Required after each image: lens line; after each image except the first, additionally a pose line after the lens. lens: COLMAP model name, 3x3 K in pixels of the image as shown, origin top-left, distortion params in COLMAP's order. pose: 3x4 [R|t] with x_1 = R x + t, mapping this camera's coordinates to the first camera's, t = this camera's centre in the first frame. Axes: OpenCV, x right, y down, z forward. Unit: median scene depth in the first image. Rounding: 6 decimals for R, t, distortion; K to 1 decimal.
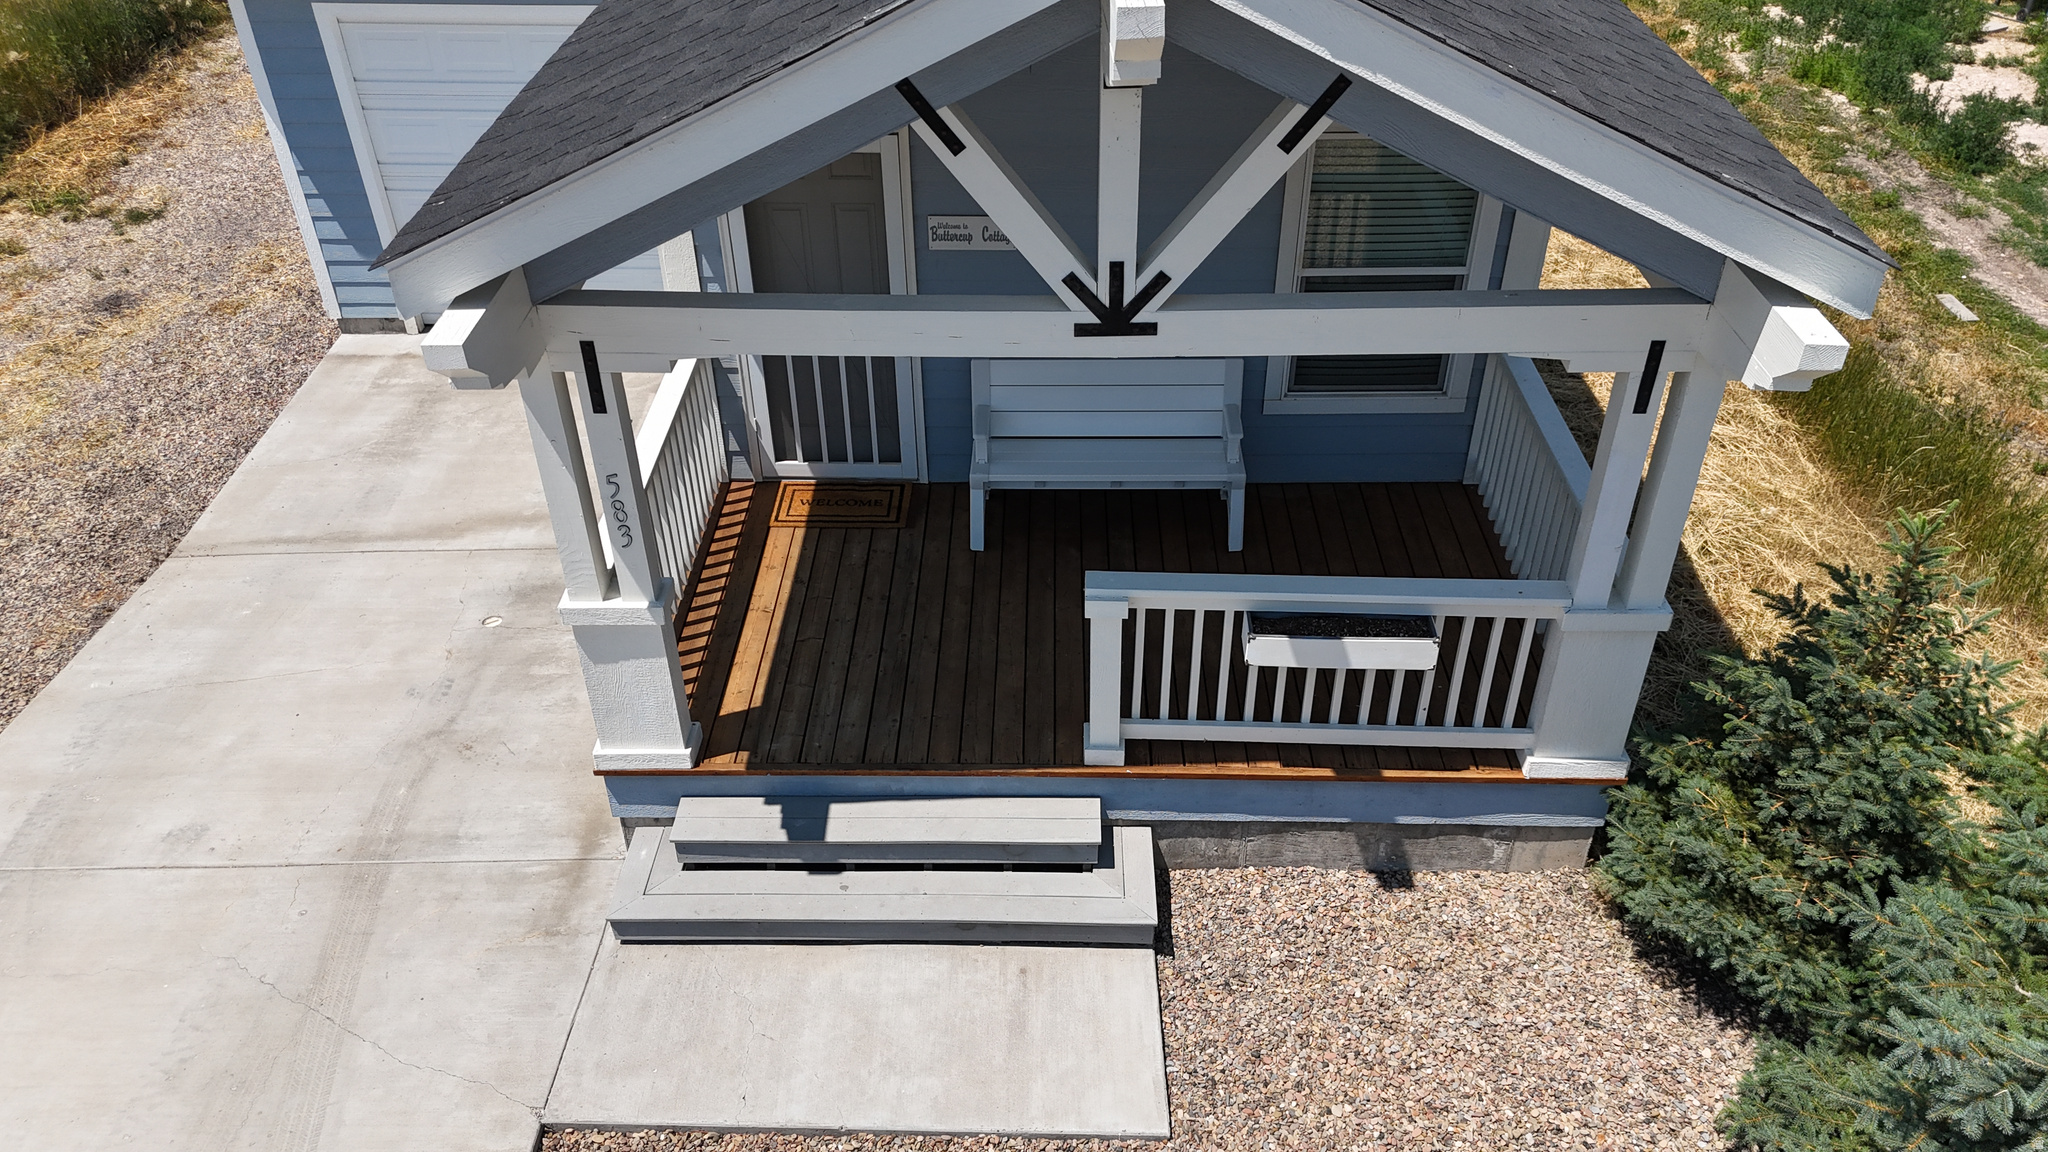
lens RADIAL K [[1516.8, 0, 1024.0], [0, 1516.8, 576.0], [0, 0, 1]] dist [0.063701, -0.055676]
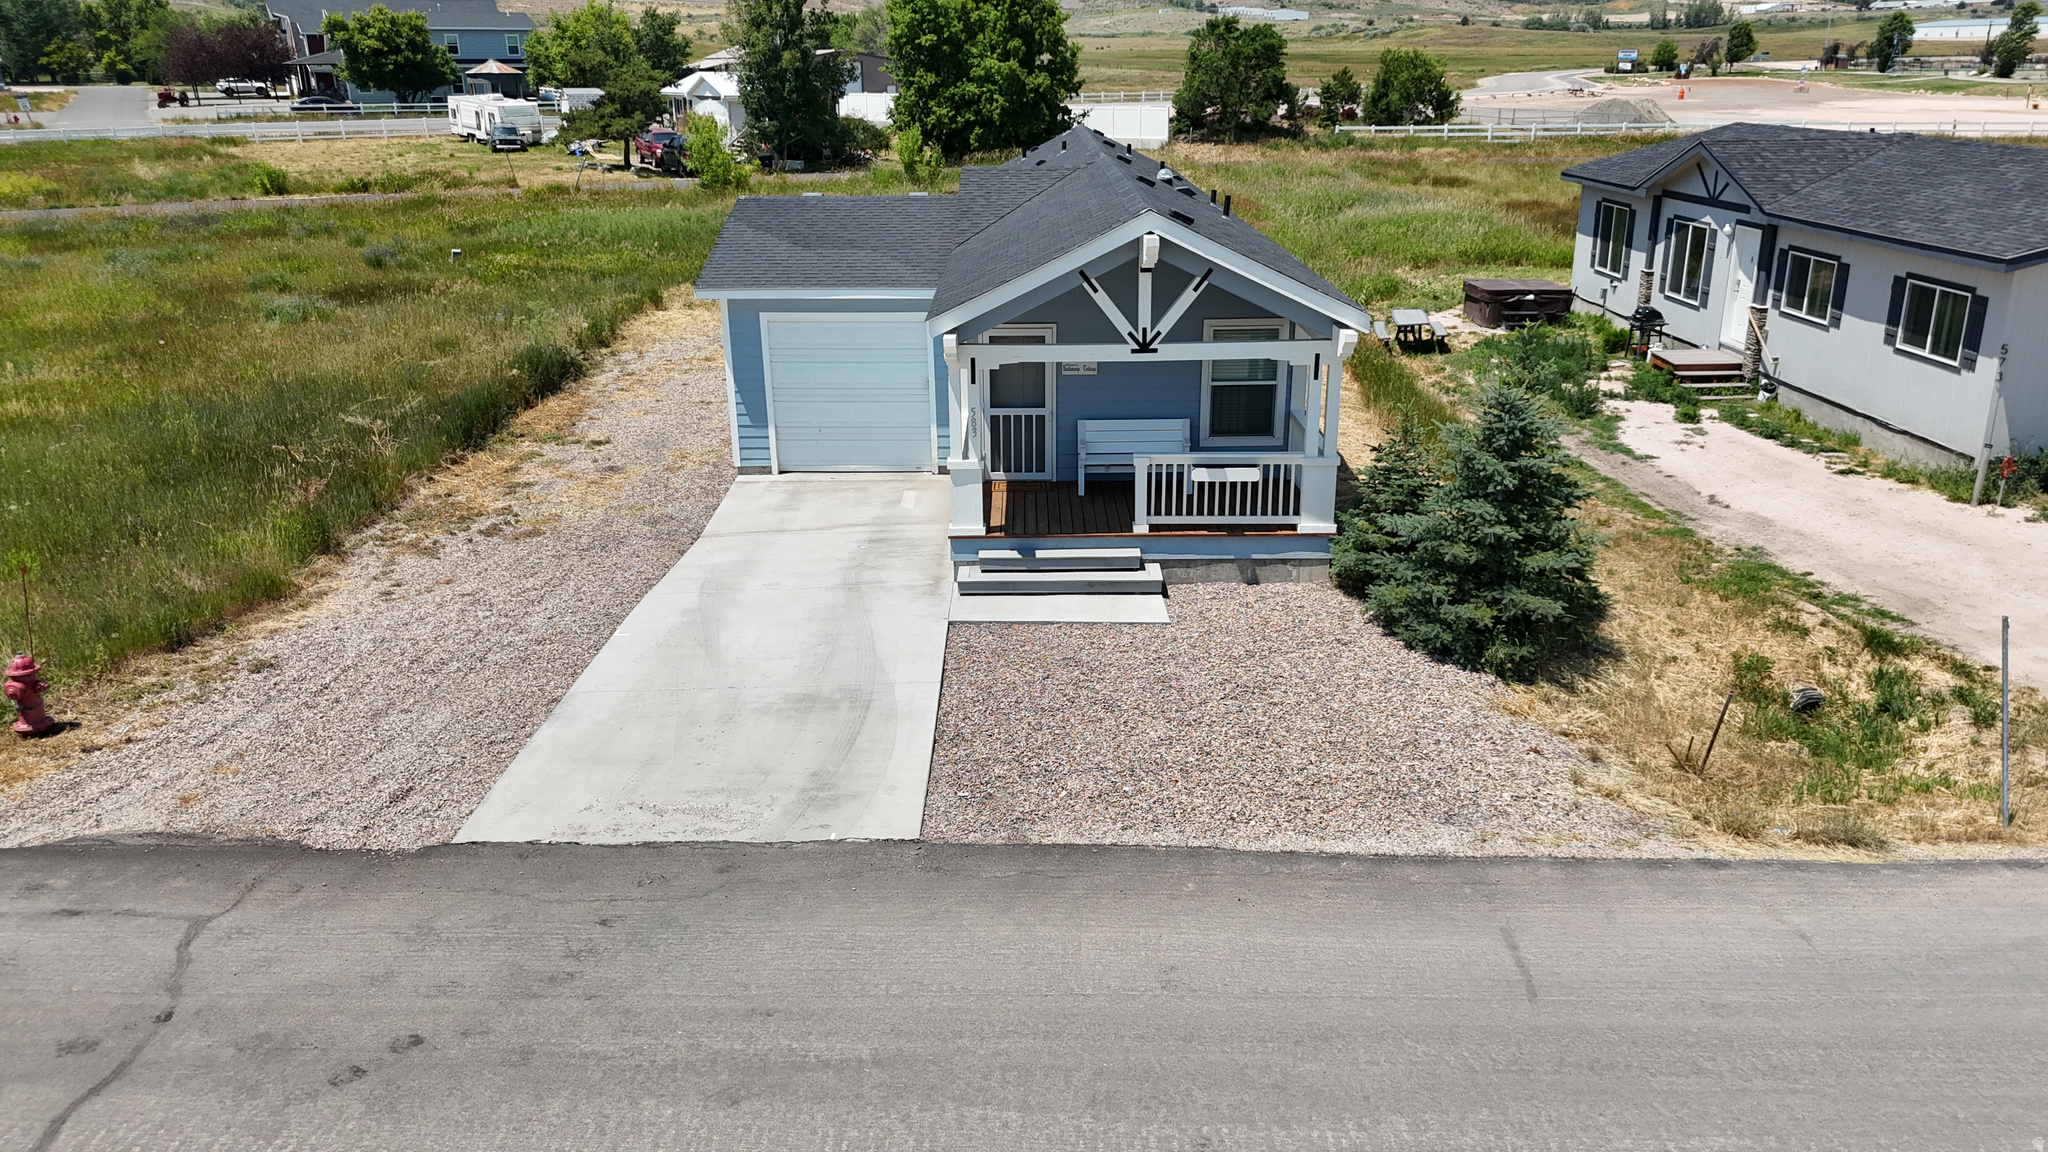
lens RADIAL K [[1510.7, 0, 1025.2], [0, 1510.7, 596.3], [0, 0, 1]] dist [0.069231, -0.042658]
pose [[0.999833, -0.005588, 0.017419, -0.195366], [0.010252, 0.959782, -0.280558, 0.966132], [-0.015151, 0.280690, 0.959679, -1.488255]]
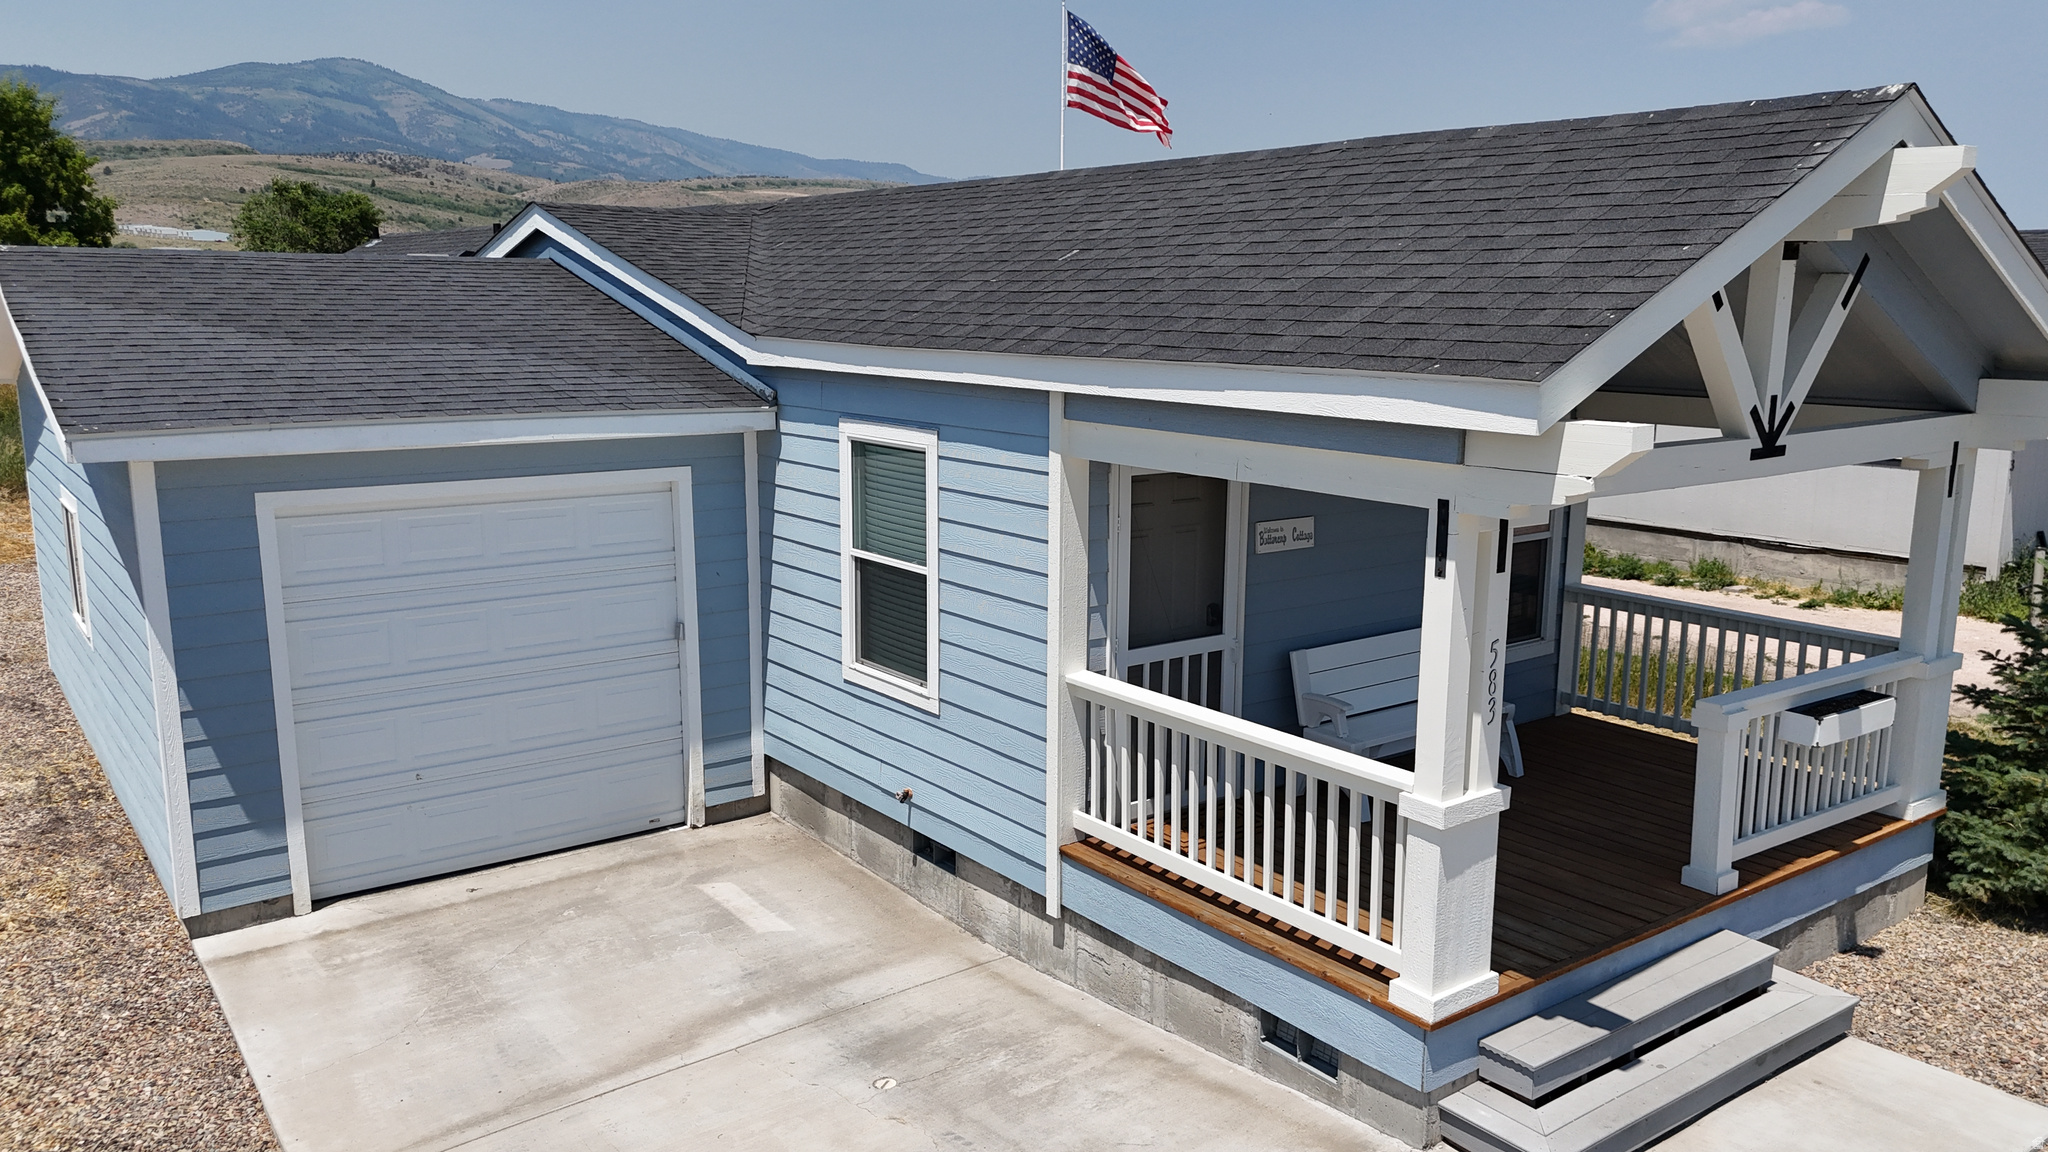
lens RADIAL K [[1516.8, 0, 1024.0], [0, 1516.8, 576.0], [0, 0, 1]] dist [0.063701, -0.055676]
pose [[0.786587, -0.097942, 0.609662, -0.995994], [0.348638, 0.885350, -0.307582, 0.087059], [-0.509639, 0.454492, 0.730551, 0.348287]]
